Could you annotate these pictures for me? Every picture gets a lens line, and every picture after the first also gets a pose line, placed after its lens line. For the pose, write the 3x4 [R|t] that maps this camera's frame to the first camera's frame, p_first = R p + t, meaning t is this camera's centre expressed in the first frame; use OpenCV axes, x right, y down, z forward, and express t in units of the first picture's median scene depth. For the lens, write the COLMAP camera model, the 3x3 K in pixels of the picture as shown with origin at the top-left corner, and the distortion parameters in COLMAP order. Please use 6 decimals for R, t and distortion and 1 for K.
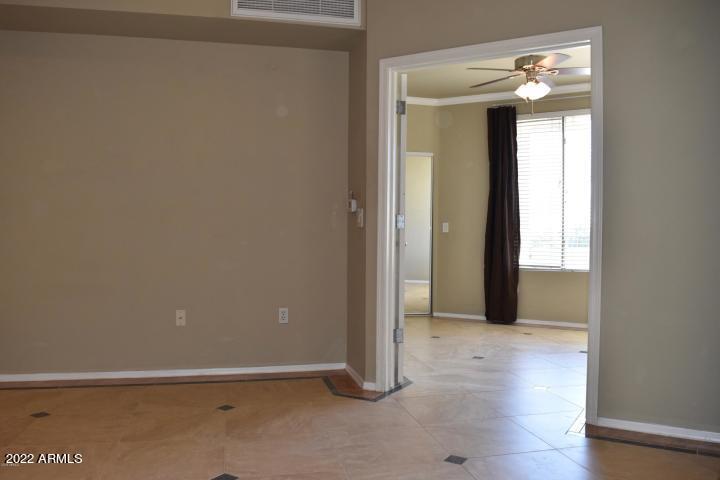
lens RADIAL K [[567.2, 0, 360.0], [0, 567.2, 240.0], [0, 0, 1]] dist [-0.093403, 0.012127]
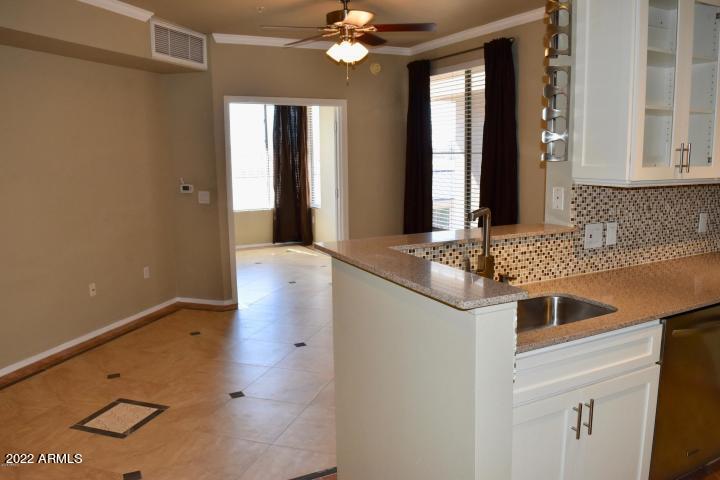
lens RADIAL K [[567.2, 0, 360.0], [0, 567.2, 240.0], [0, 0, 1]] dist [-0.093403, 0.012127]
pose [[0.524684, -0.150020, 0.837974, -1.153381], [0.028103, 0.986866, 0.159079, -0.168208], [-0.850833, -0.059916, 0.522008, -0.151921]]
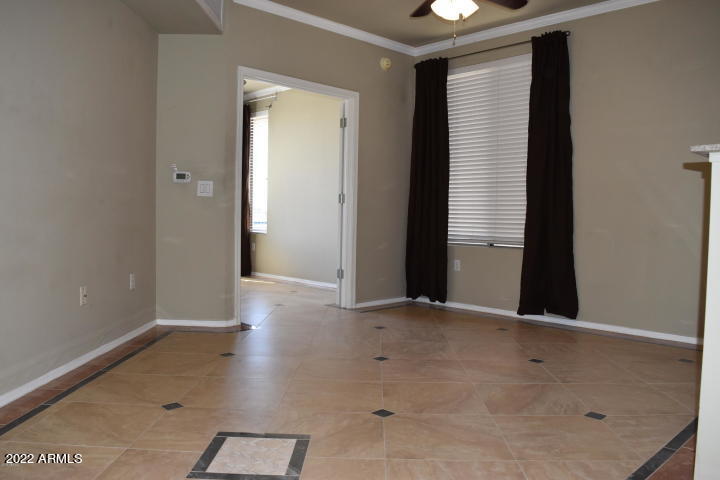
lens RADIAL K [[567.2, 0, 360.0], [0, 567.2, 240.0], [0, 0, 1]] dist [-0.093403, 0.012127]
pose [[0.254568, -0.049277, 0.965799, -1.170270], [-0.006153, 0.998598, 0.052573, 0.004998], [-0.967035, -0.019326, 0.253907, 0.418404]]
